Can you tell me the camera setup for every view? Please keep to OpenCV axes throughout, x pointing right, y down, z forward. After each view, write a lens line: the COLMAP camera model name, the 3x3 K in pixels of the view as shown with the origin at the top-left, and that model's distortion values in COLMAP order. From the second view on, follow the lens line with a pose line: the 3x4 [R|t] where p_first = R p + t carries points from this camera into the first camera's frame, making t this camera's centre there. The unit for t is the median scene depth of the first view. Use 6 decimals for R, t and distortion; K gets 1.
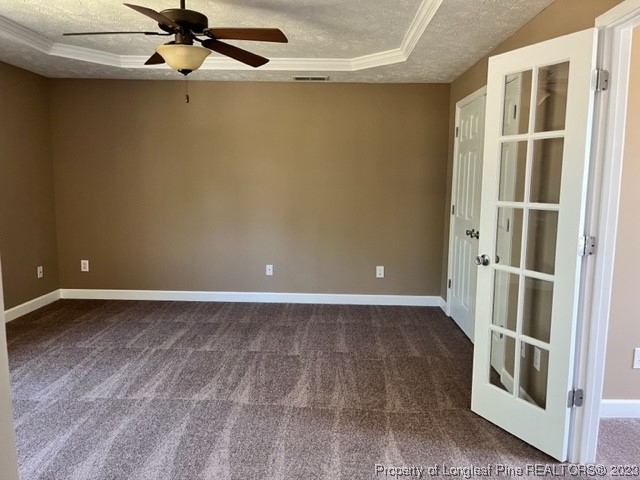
lens RADIAL K [[486.3, 0, 320.0], [0, 486.3, 240.0], [0, 0, 1]] dist [0.002819, 0.001070]
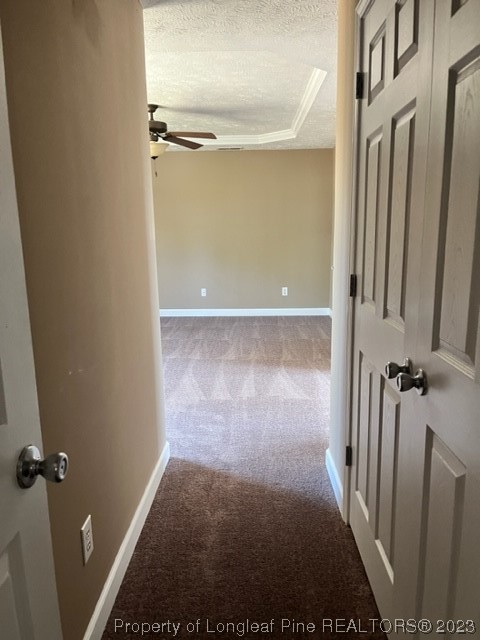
lens RADIAL K [[486.3, 0, 239.4], [0, 486.3, 334.7], [0, 0, 1]] dist [0.002819, 0.001070]
pose [[0.999568, -0.028915, -0.005360, 0.000841], [0.029291, 0.995135, 0.094069, 0.076191], [0.002614, -0.094185, 0.995551, -0.515839]]
